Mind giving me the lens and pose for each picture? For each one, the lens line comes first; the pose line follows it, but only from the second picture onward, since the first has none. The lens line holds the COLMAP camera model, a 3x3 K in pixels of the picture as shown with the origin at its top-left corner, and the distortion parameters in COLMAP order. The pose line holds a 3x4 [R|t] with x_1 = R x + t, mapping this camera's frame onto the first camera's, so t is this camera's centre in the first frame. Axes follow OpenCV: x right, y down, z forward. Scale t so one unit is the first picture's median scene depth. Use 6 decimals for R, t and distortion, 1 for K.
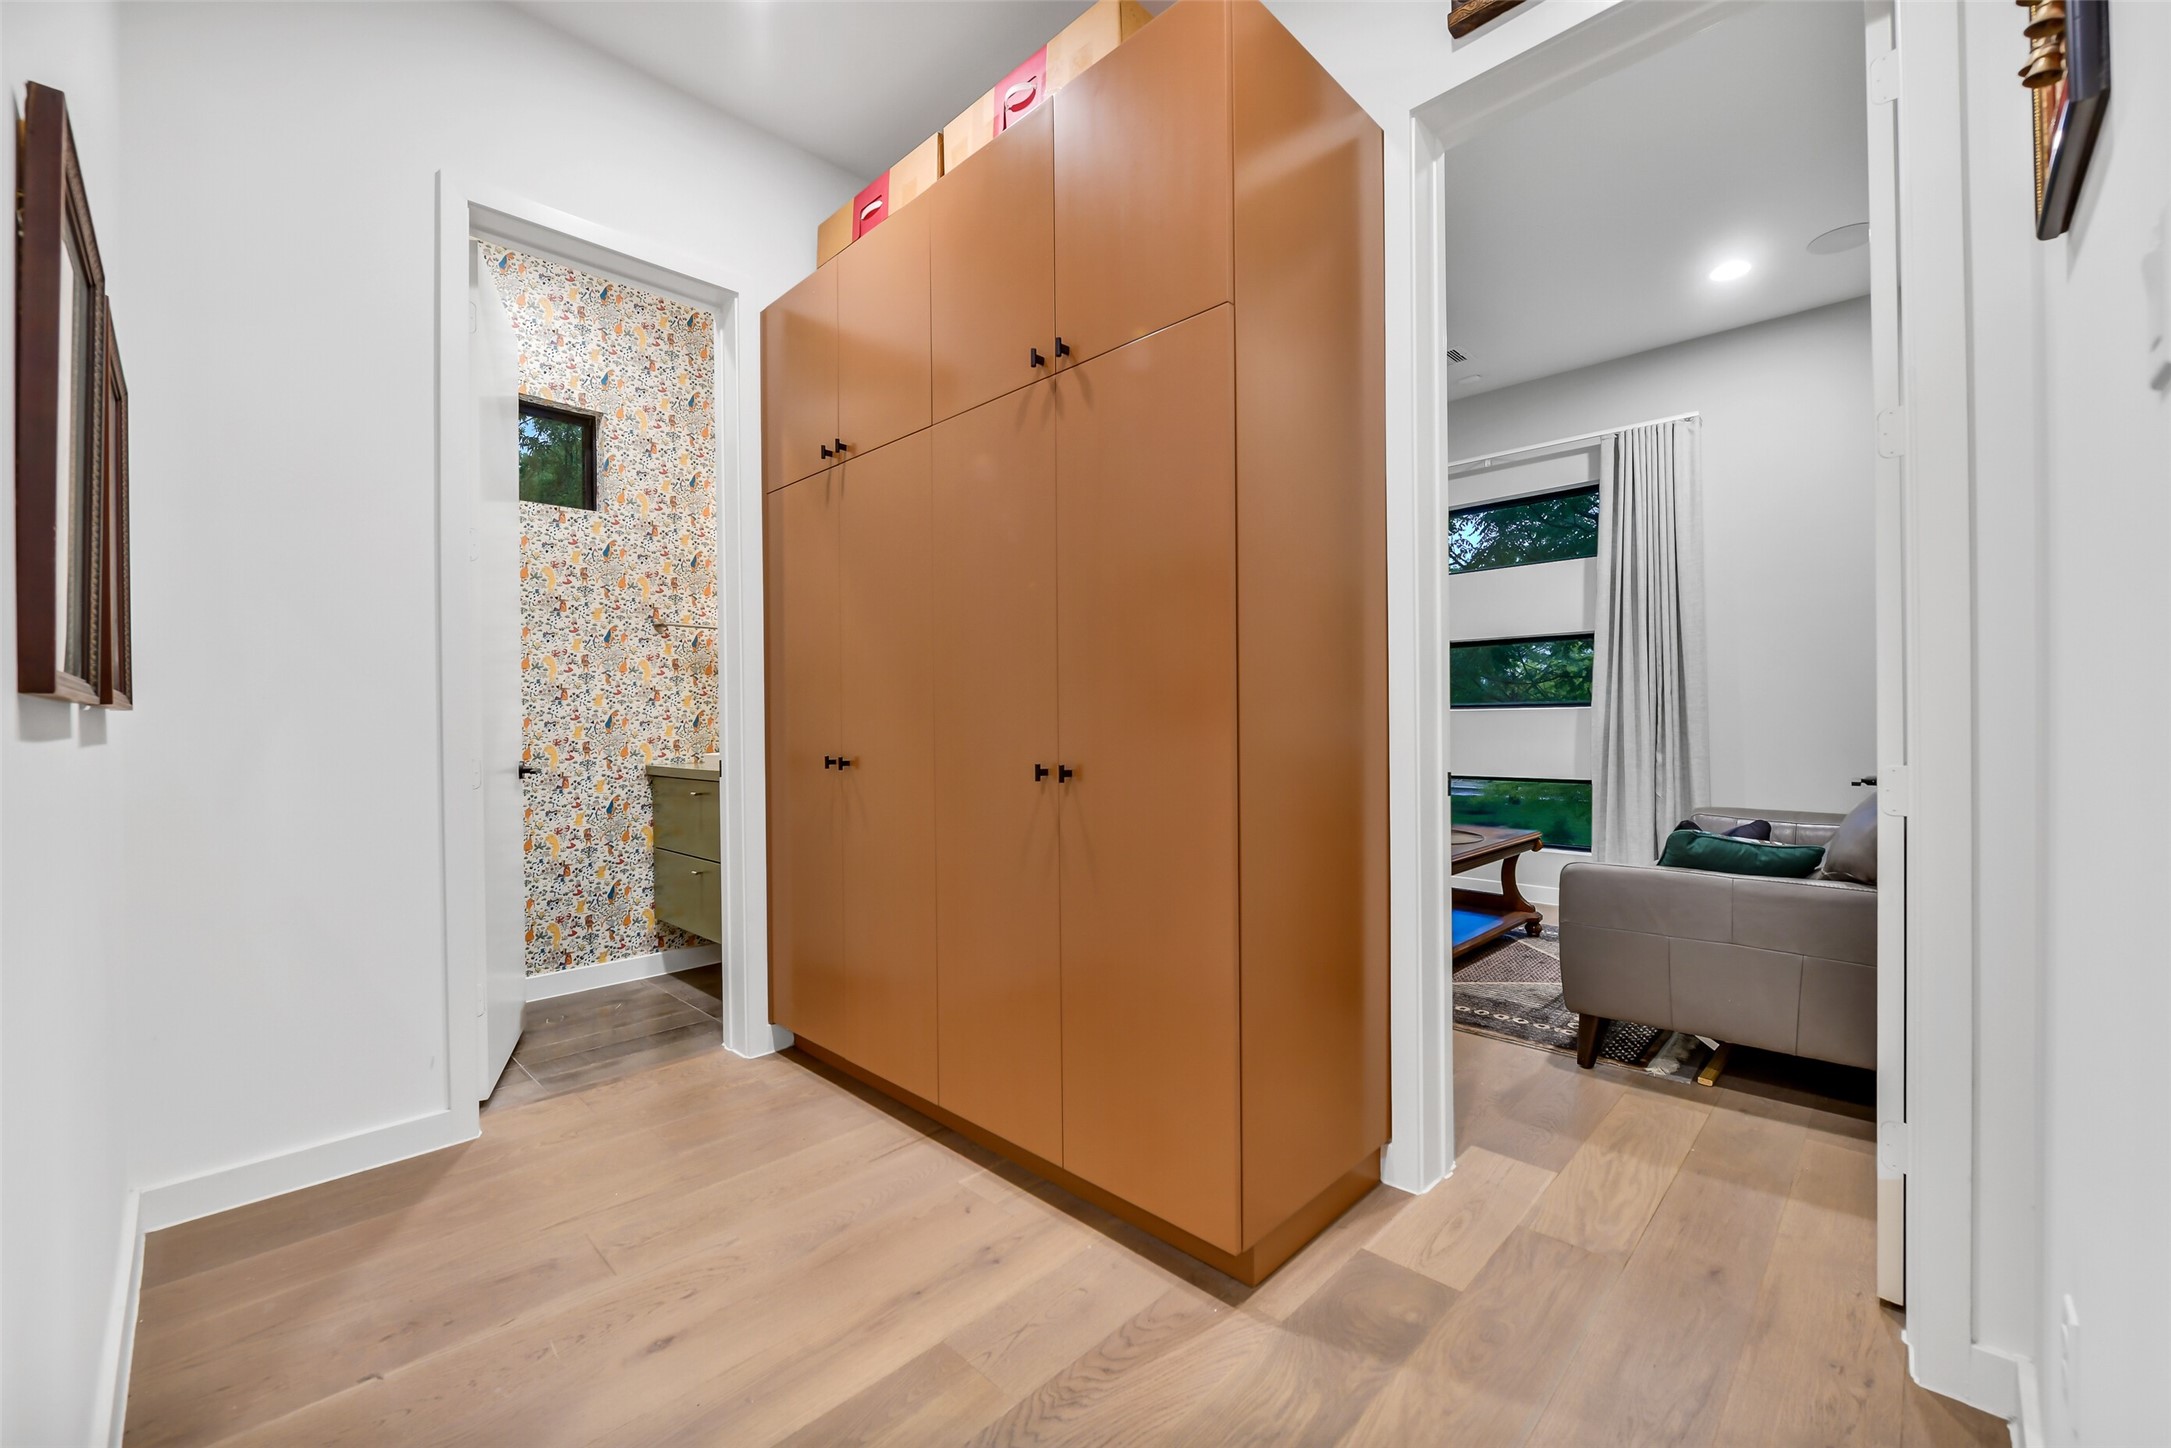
lens RADIAL K [[862.7, 0, 1089.9], [0, 862.7, 722.2], [0, 0, 1]] dist [-0.012788, -0.000054]
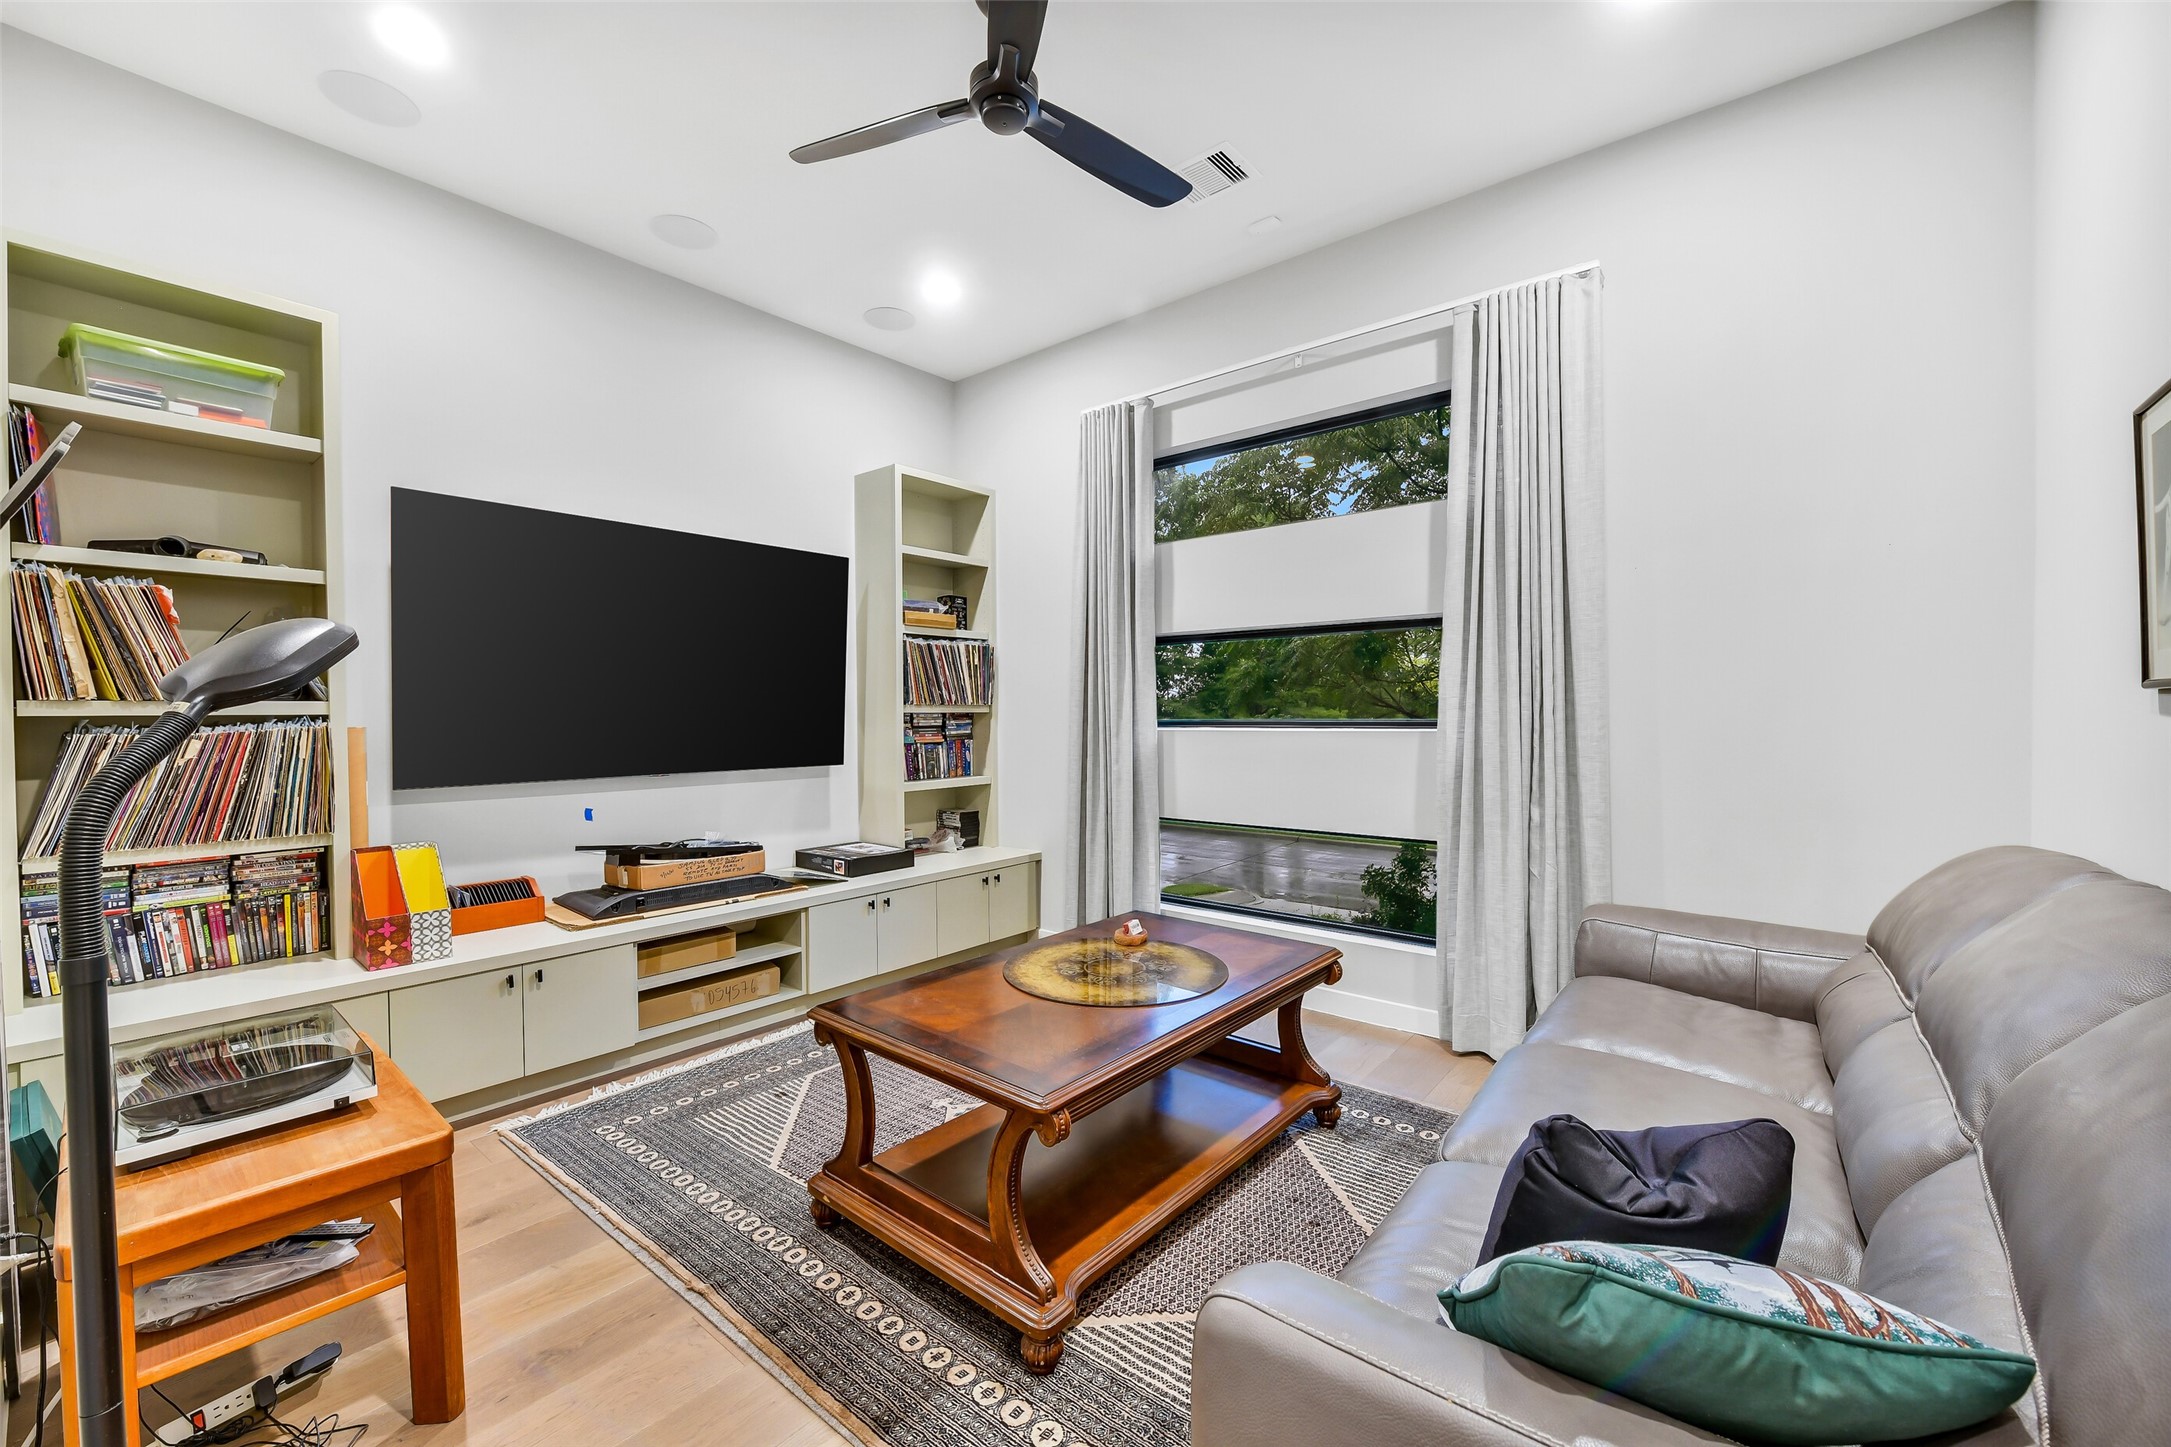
lens RADIAL K [[862.7, 0, 1078.8], [0, 862.7, 724.3], [0, 0, 1]] dist [-0.012788, -0.000054]
pose [[0.996052, 0.000843, 0.088769, 0.271836], [-0.001960, 0.999920, 0.012492, -0.031727], [-0.088752, -0.012617, 0.995974, 0.398524]]
